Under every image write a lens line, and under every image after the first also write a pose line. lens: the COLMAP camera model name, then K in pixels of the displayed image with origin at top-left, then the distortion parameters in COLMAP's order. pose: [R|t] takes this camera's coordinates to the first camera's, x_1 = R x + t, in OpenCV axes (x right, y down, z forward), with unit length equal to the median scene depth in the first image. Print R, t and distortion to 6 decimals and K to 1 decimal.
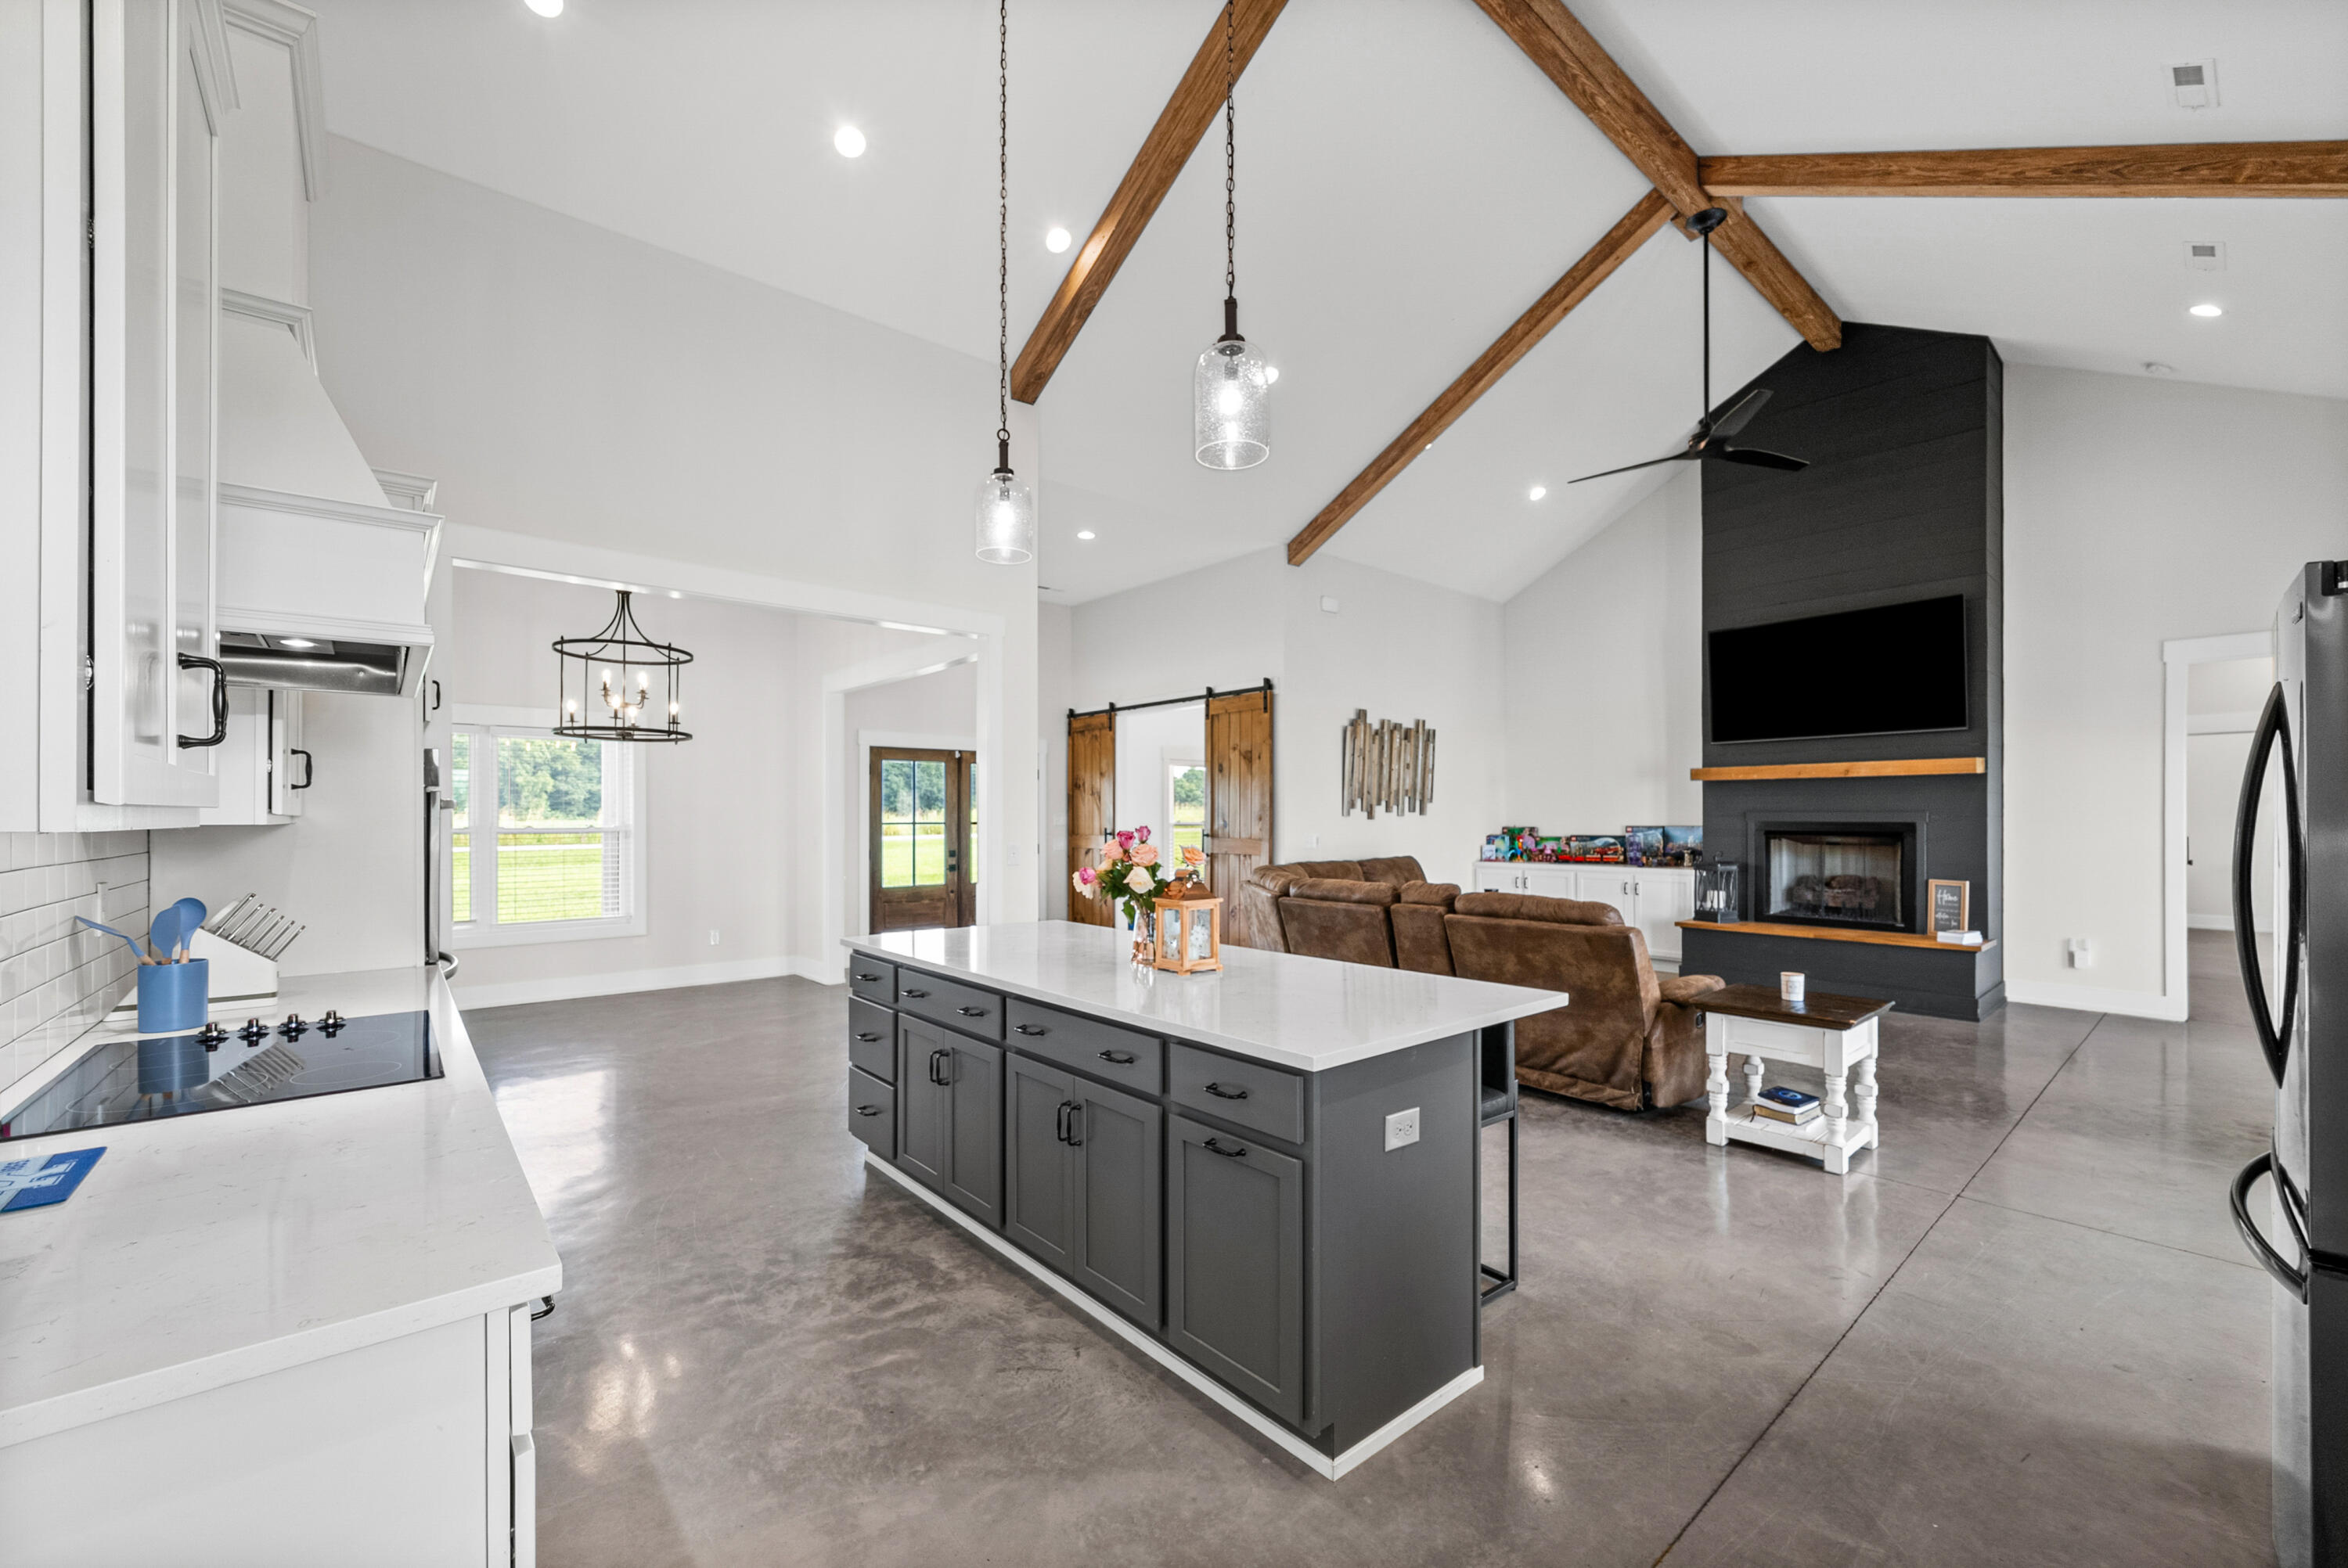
lens RADIAL K [[928.0, 0, 1174.8], [0, 928.0, 809.1], [0, 0, 1]] dist [-0.002295, -0.000247]
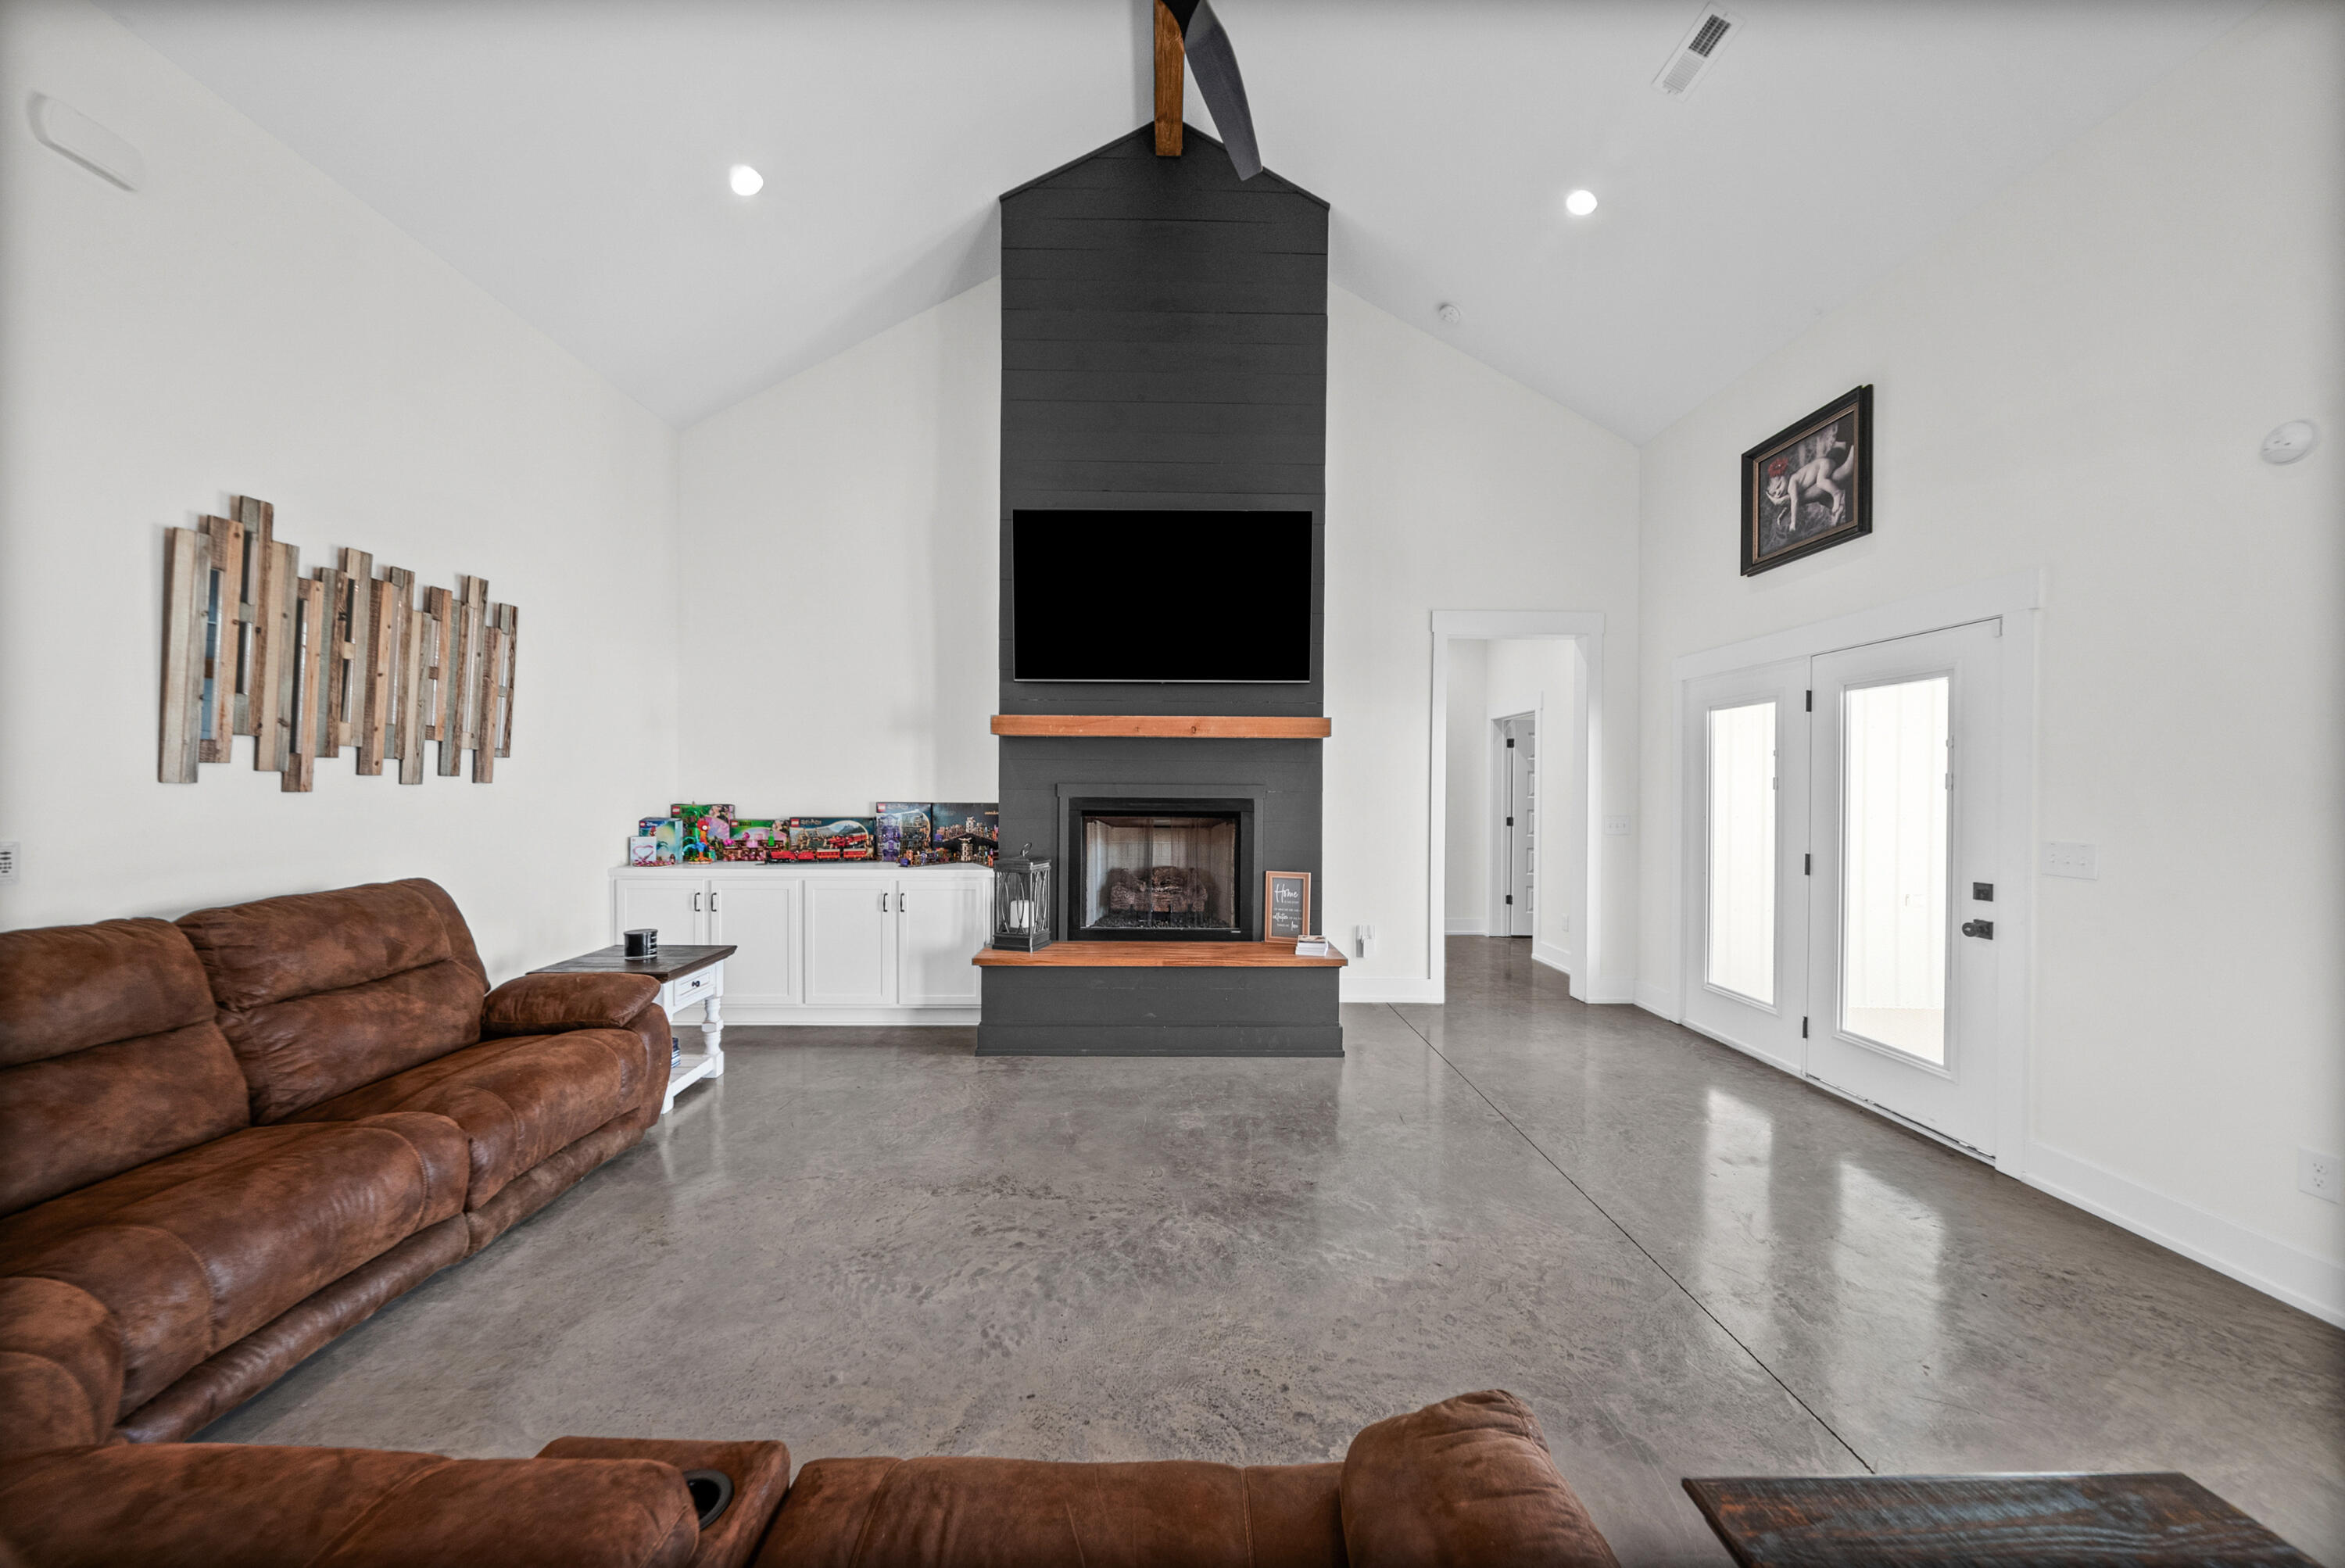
lens RADIAL K [[820.4, 0, 1177.5], [0, 820.4, 789.6], [0, 0, 1]] dist [-0.001228, 0.000020]
pose [[0.638231, 0.005503, 0.769826, 0.185403], [-0.012946, 0.999910, 0.003586, 0.004375], [-0.769736, -0.012255, 0.638244, 0.495439]]
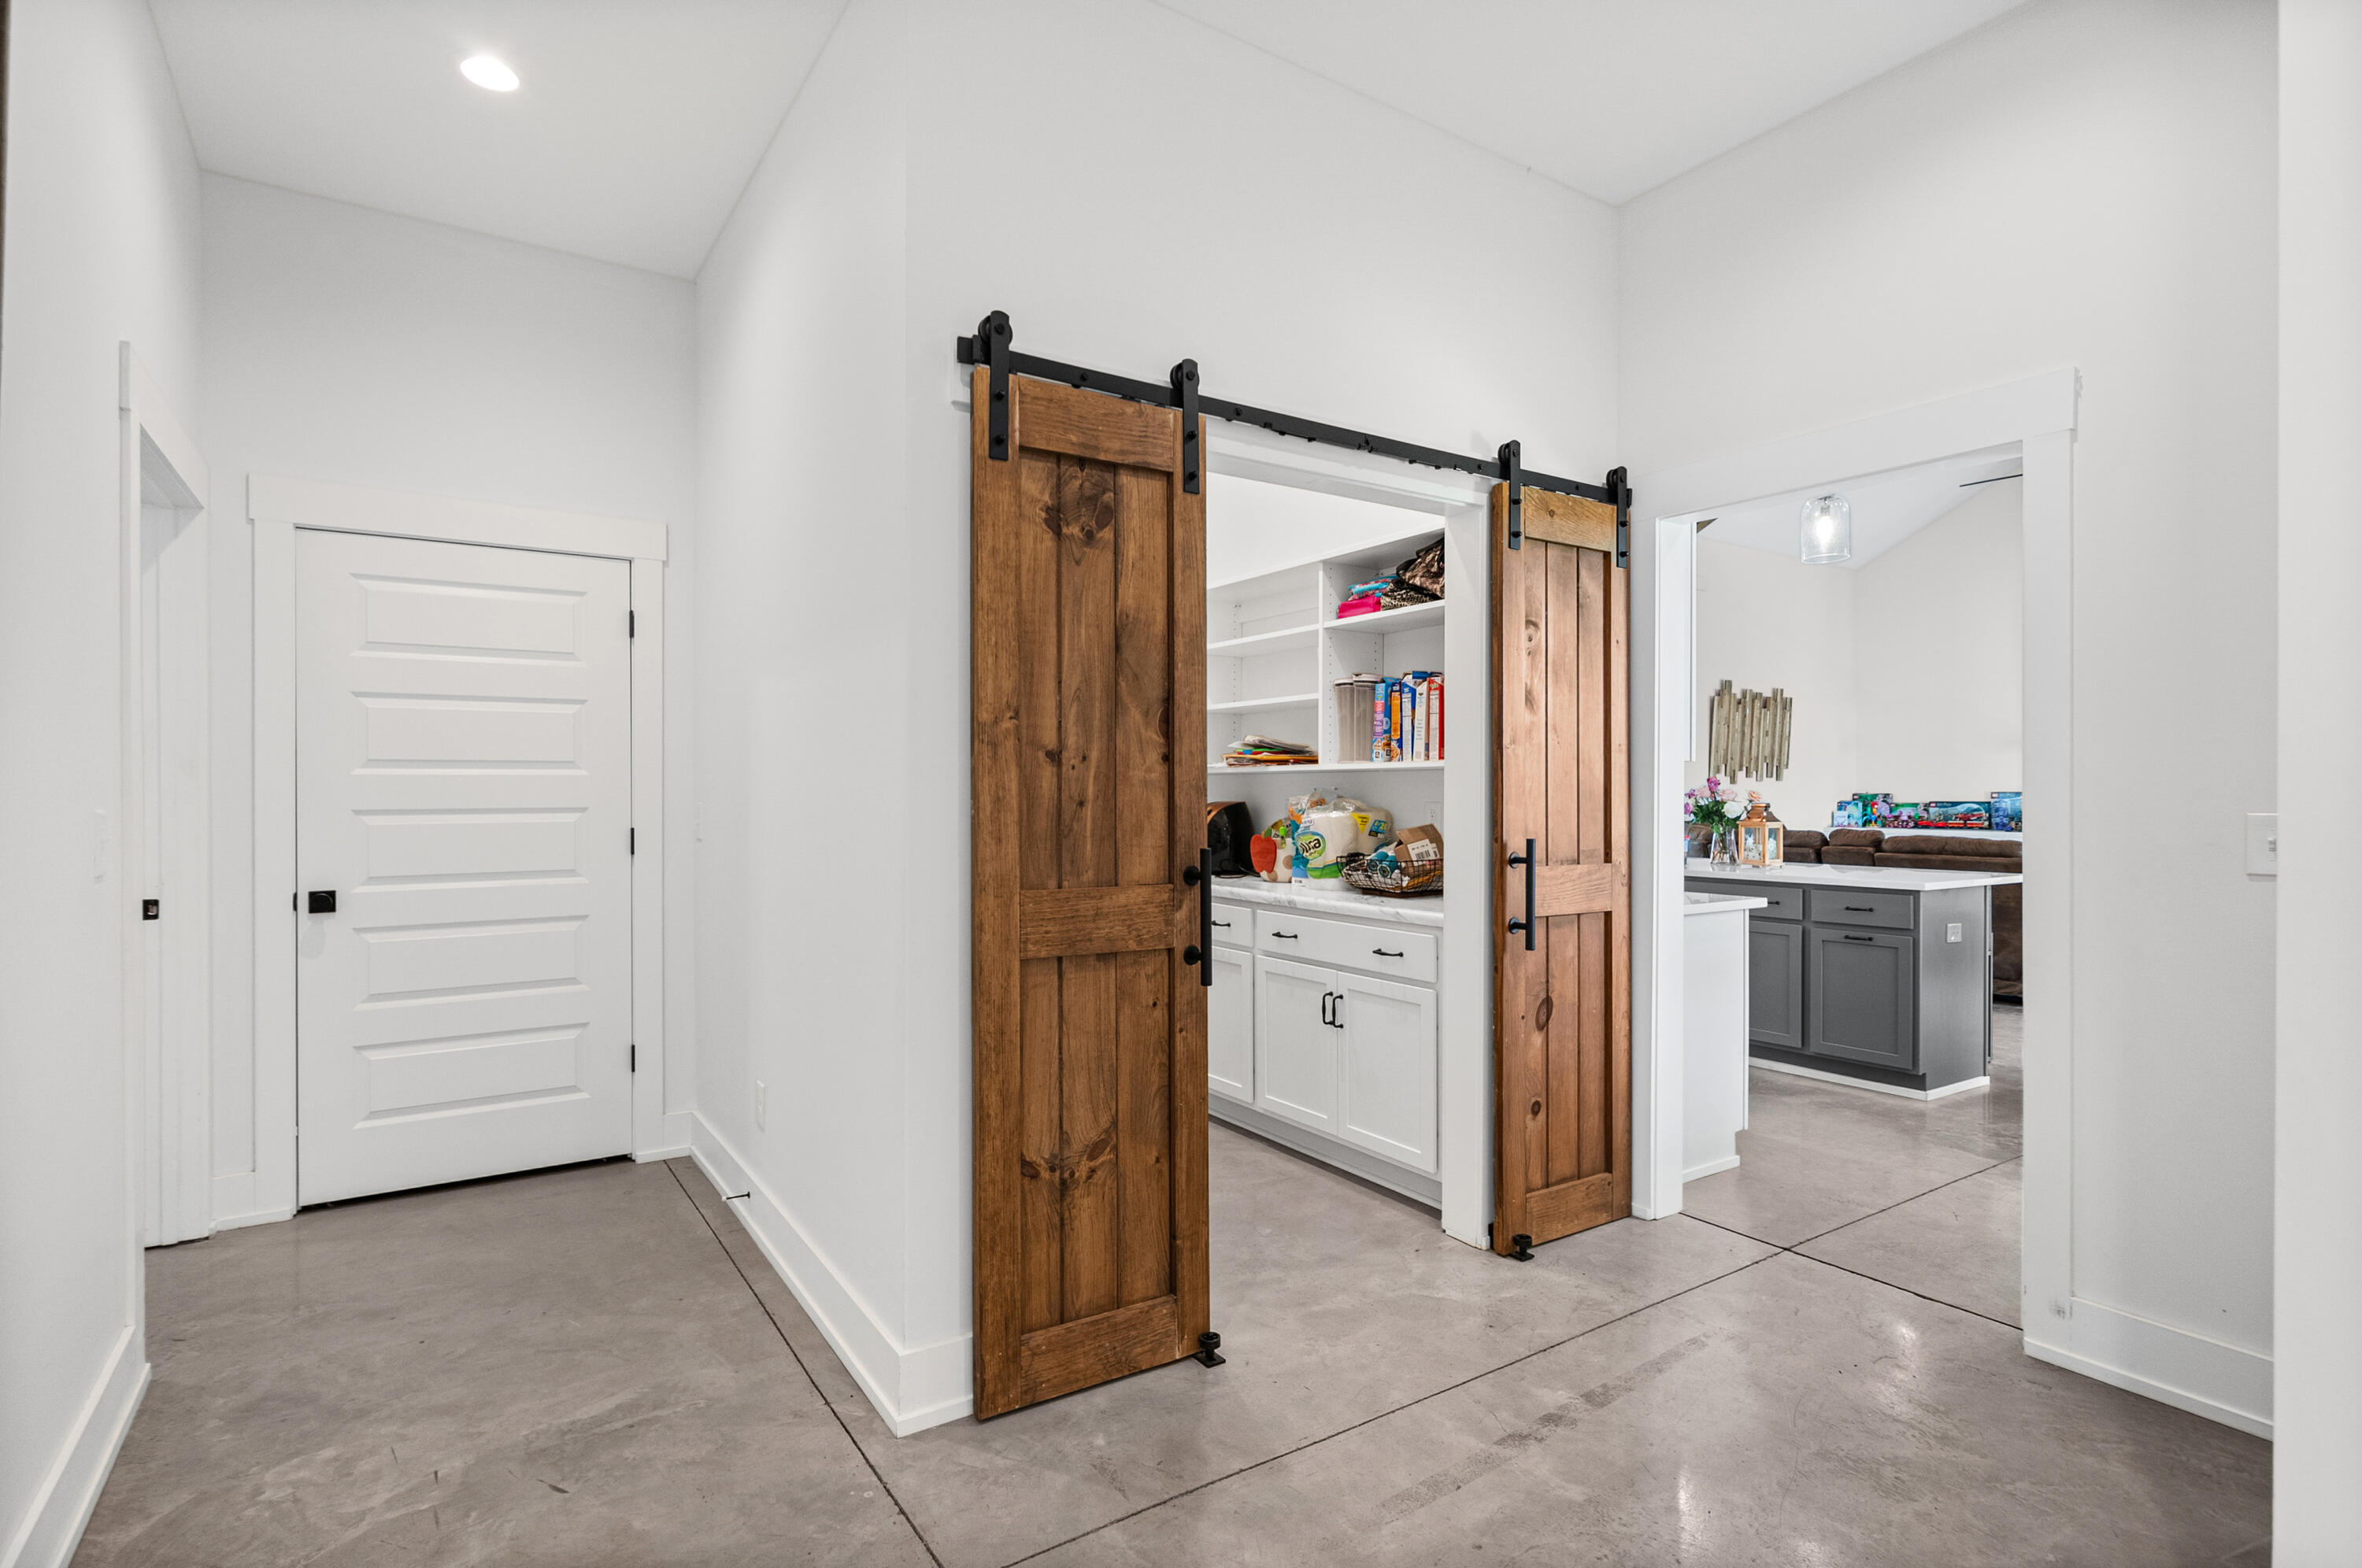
lens RADIAL K [[1148.5, 0, 1187.6], [0, 1148.5, 790.2], [0, 0, 1]] dist [0.002488, 0.000297]
pose [[0.993384, 0.003768, -0.114776, -0.258770], [-0.003051, 0.999975, 0.006423, 0.011626], [0.114797, -0.006030, 0.993371, -0.373571]]
